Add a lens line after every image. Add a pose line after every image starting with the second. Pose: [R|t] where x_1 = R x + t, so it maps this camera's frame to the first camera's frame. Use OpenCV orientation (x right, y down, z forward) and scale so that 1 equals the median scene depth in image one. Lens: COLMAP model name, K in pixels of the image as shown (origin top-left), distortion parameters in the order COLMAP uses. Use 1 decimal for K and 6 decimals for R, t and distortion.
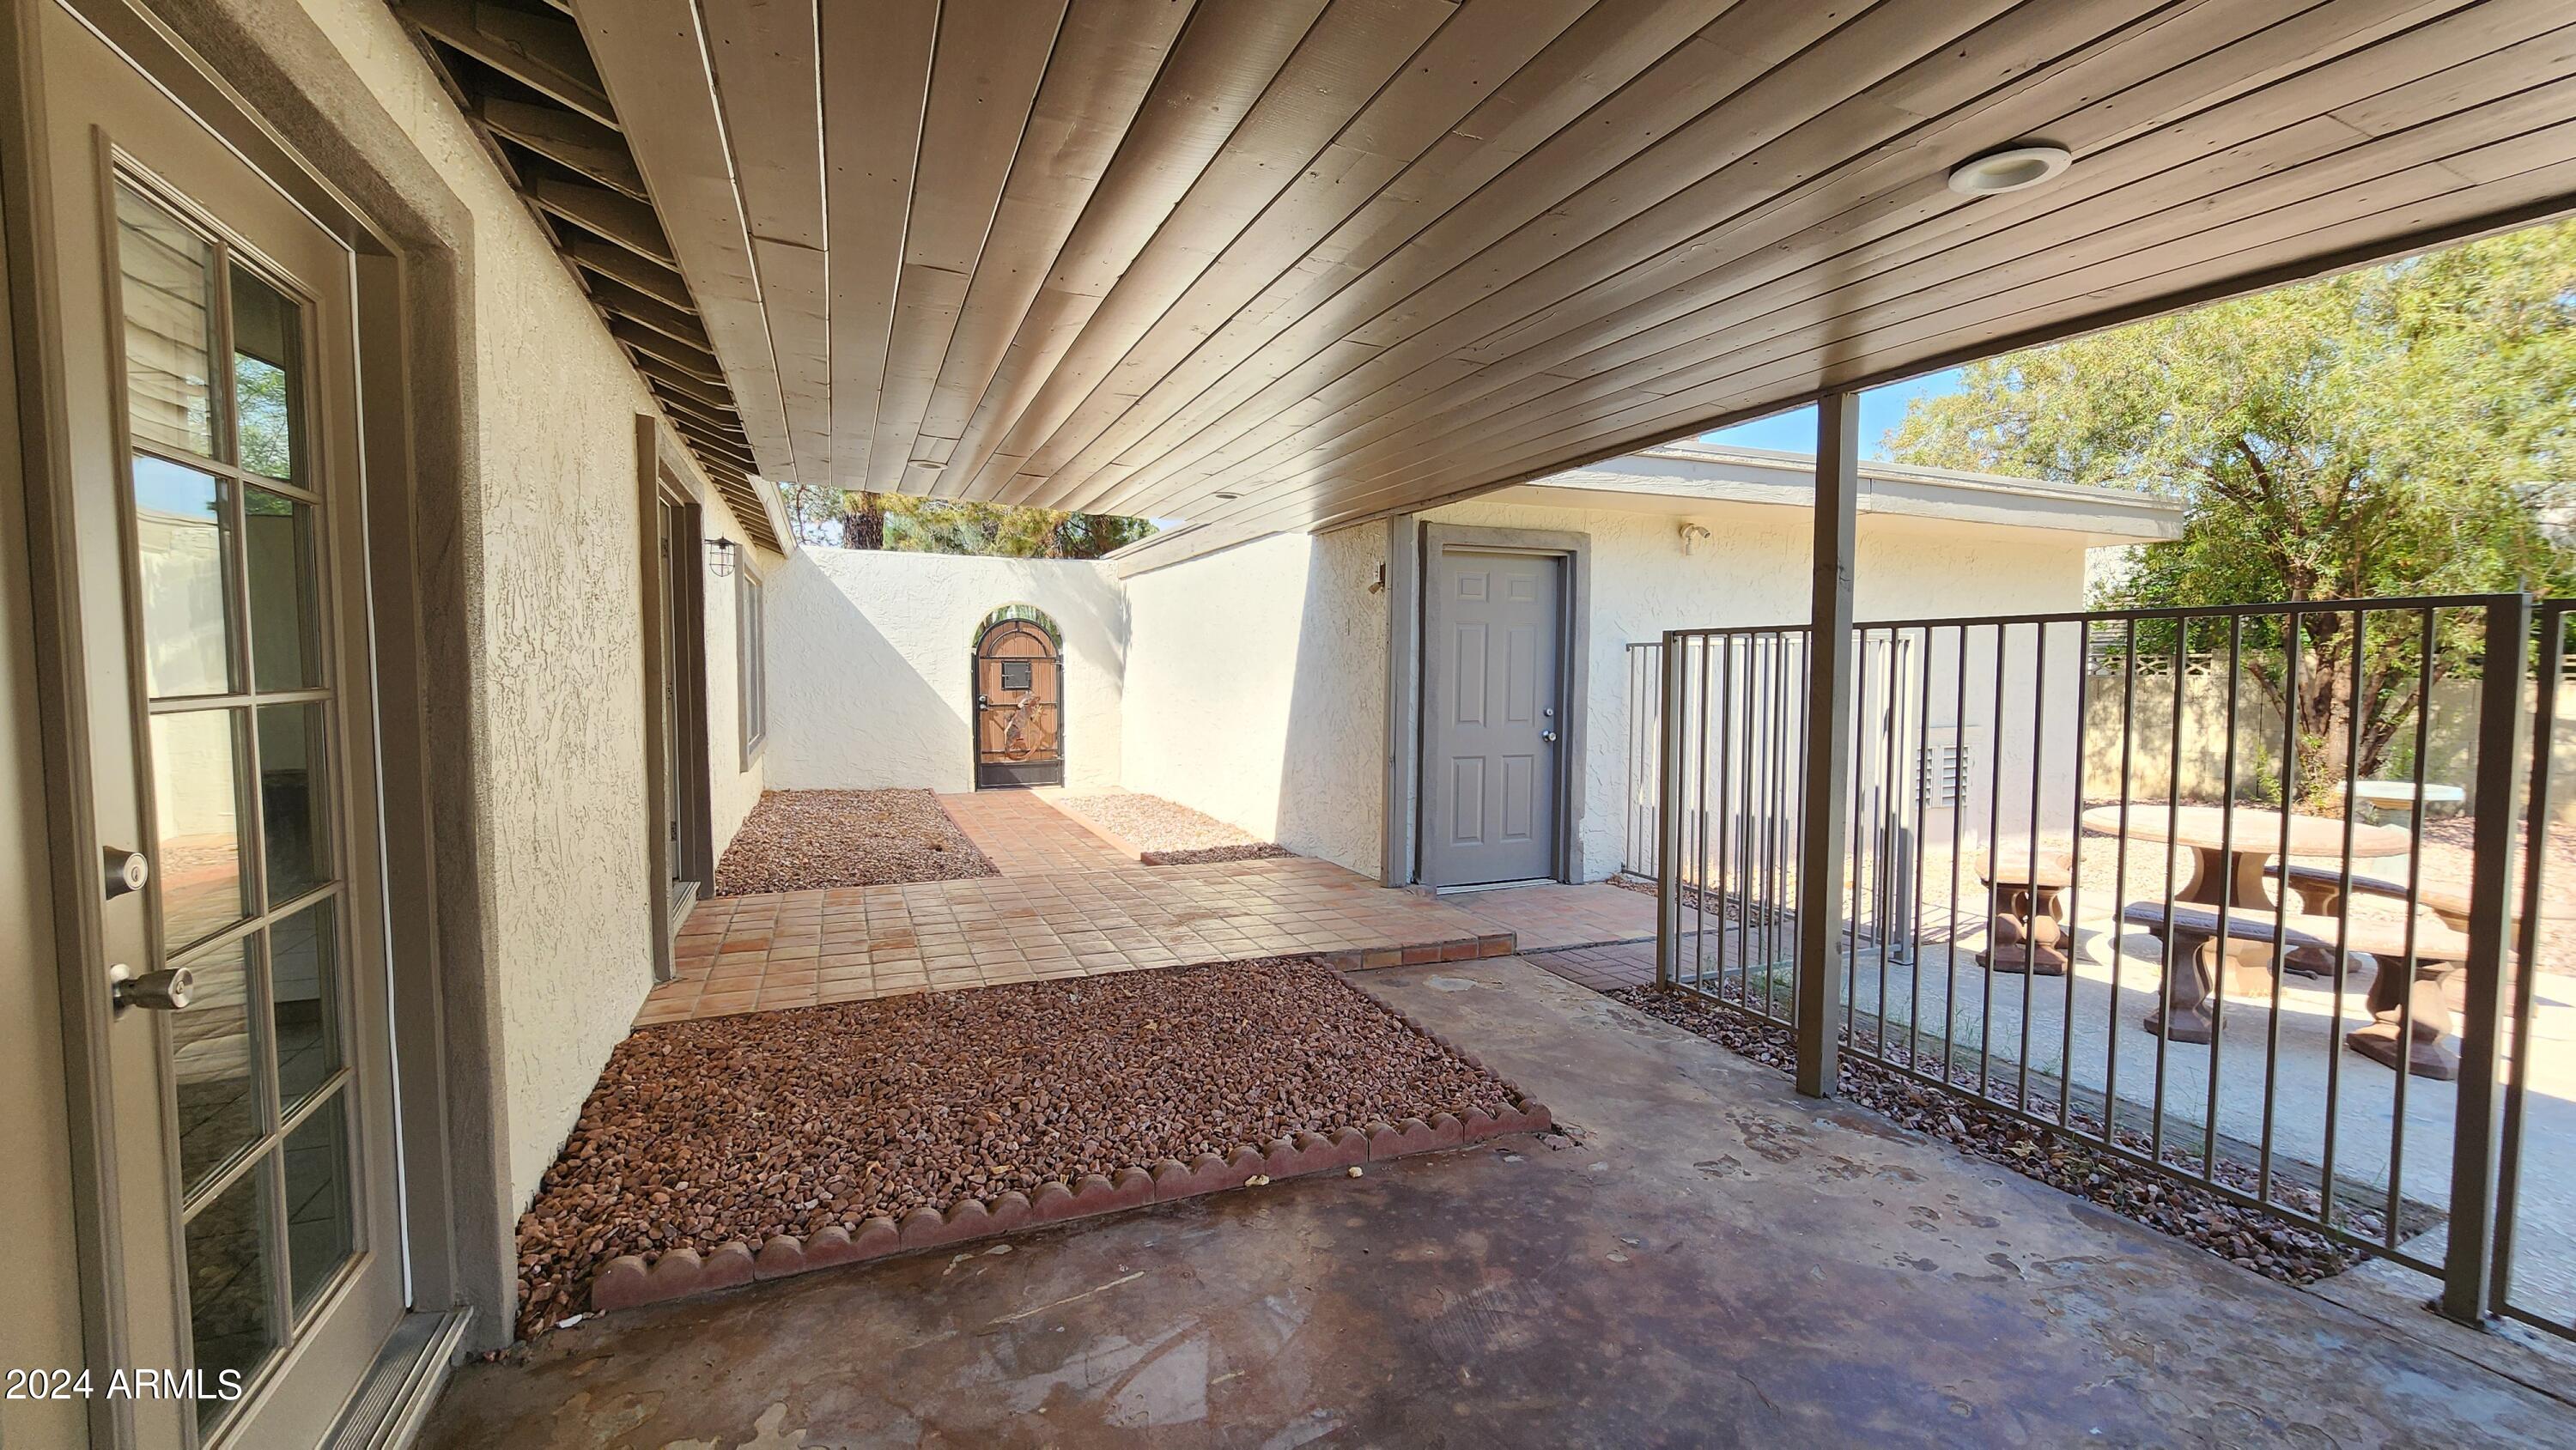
lens RADIAL K [[1064.4, 0, 1294.8], [0, 1064.4, 725.7], [0, 0, 1]] dist [-0.001830, 0.000332]
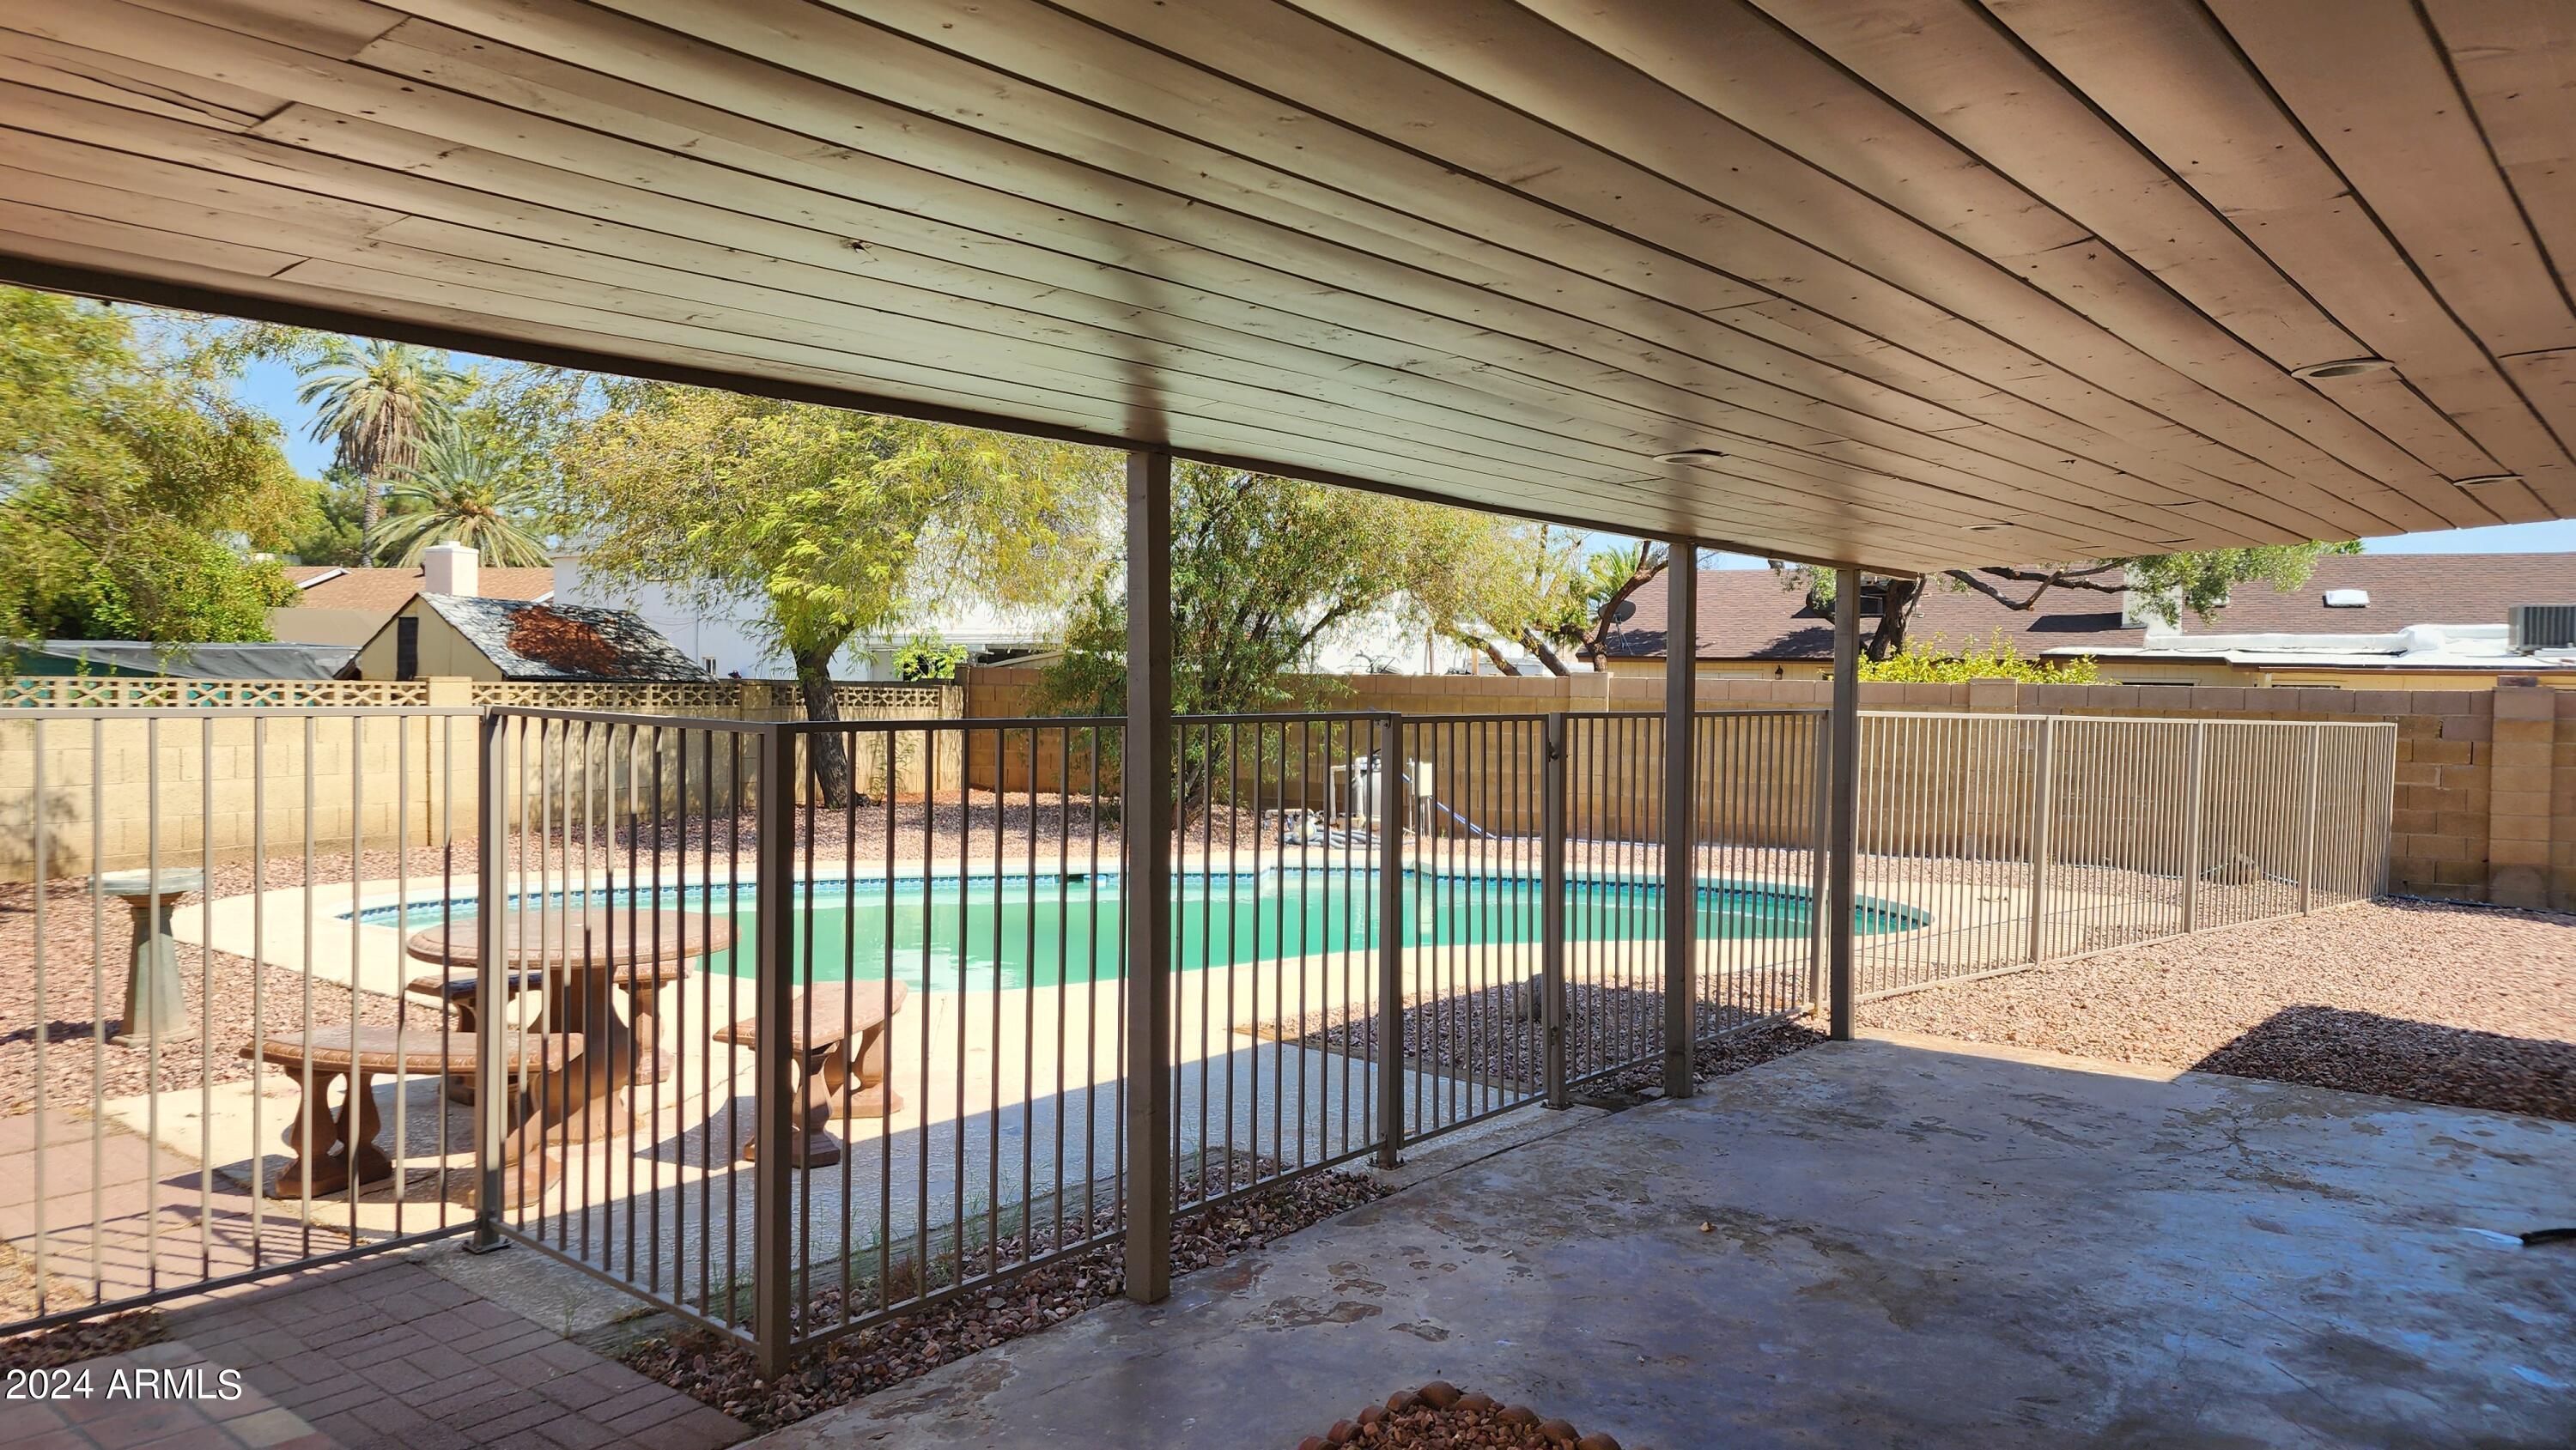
lens RADIAL K [[1761.9, 0, 1289.9], [0, 1761.9, 733.3], [0, 0, 1]] dist [0.069756, -0.043435]
pose [[-0.452779, -0.043812, 0.890546, -0.826994], [0.032960, 0.997287, 0.065821, -0.189185], [-0.891014, 0.059155, -0.450106, 1.639403]]
